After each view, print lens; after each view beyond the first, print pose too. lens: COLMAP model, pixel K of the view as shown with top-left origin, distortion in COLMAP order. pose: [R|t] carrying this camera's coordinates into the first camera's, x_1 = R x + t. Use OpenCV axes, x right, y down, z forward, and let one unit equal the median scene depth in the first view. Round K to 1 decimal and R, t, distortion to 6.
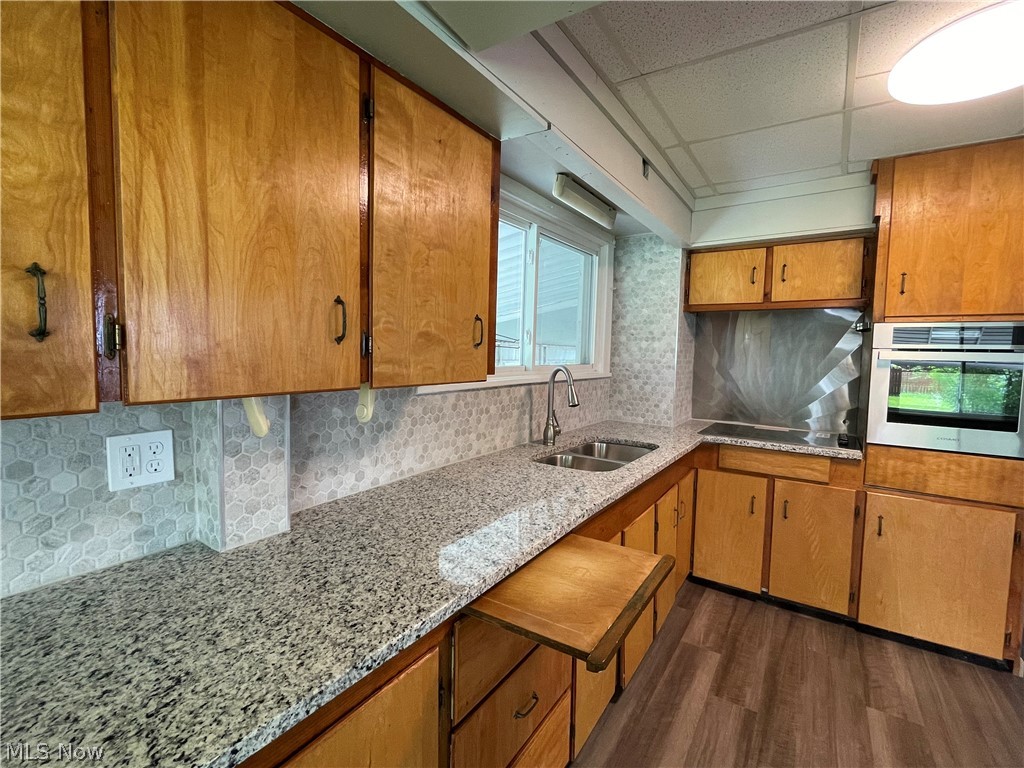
lens RADIAL K [[476.8, 0, 513.7], [0, 476.8, 382.5], [0, 0, 1]] dist [-0.000544, 0.000415]
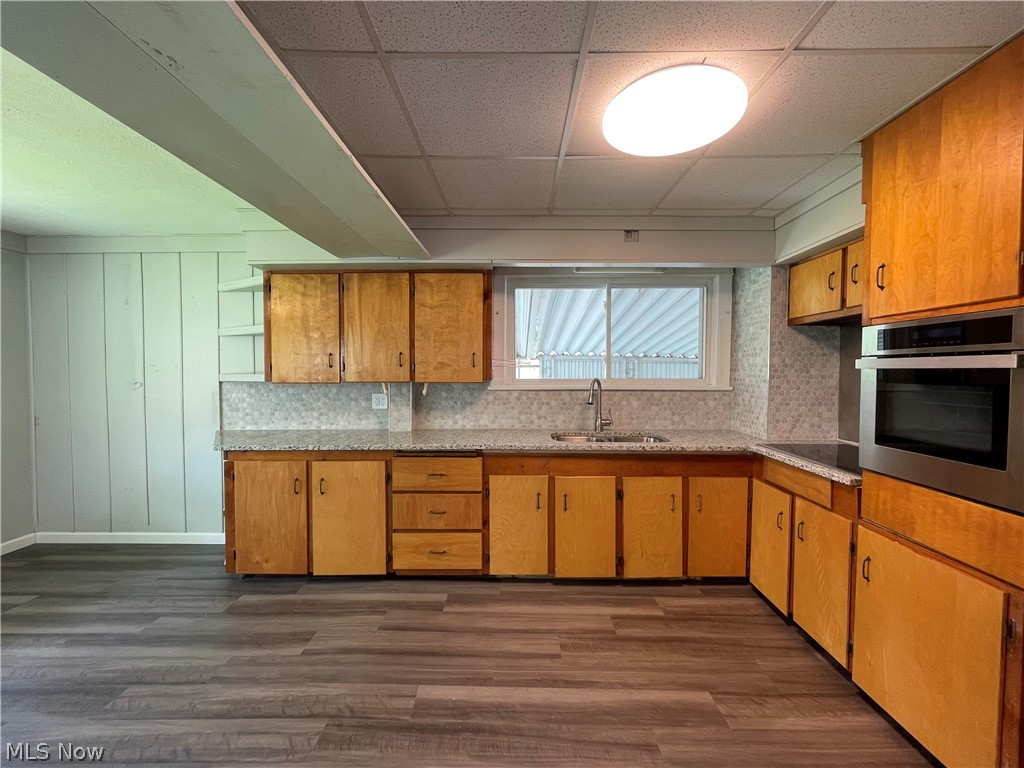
lens RADIAL K [[414.5, 0, 514.6], [0, 414.5, 383.7], [0, 0, 1]] dist [-0.001324, -0.000373]
pose [[0.540647, 0.008074, -0.841211, 1.065200], [-0.045960, 0.998744, -0.019953, 0.021533], [0.839993, 0.049449, 0.540339, 0.080108]]
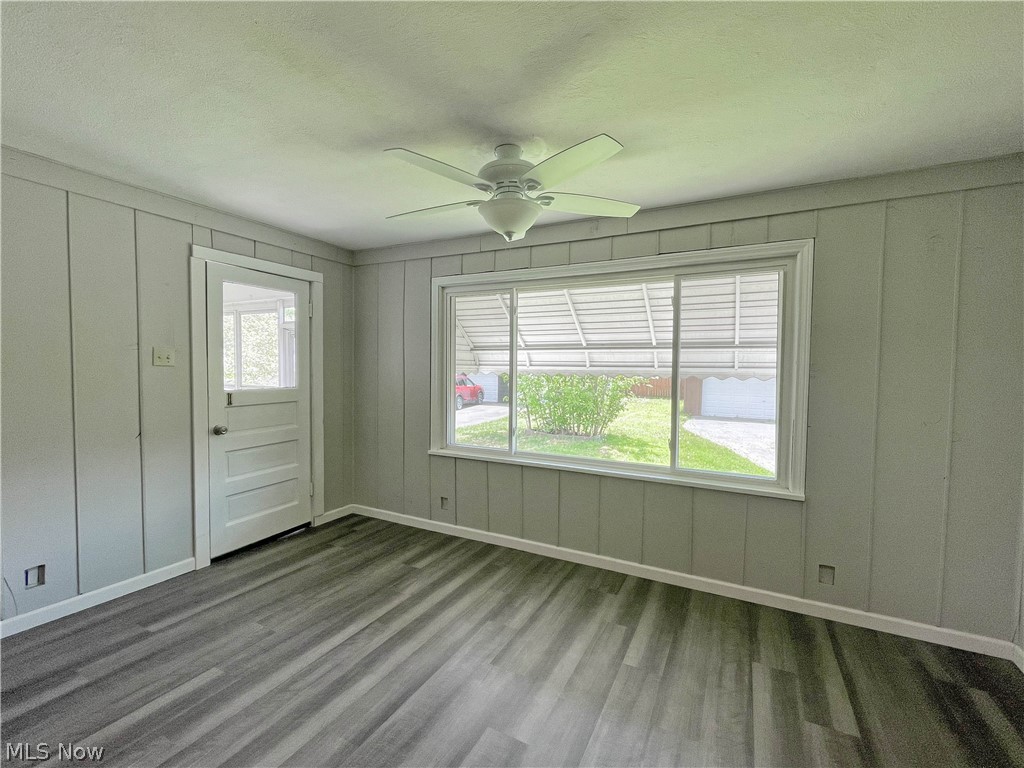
lens RADIAL K [[444.9, 0, 514.7], [0, 444.9, 382.9], [0, 0, 1]] dist [-0.001538, -0.000190]
pose [[-0.995998, -0.018411, -0.087453, 0.119177], [-0.028103, 0.993432, 0.110920, -0.034035], [0.084837, 0.112934, -0.989974, 0.254056]]
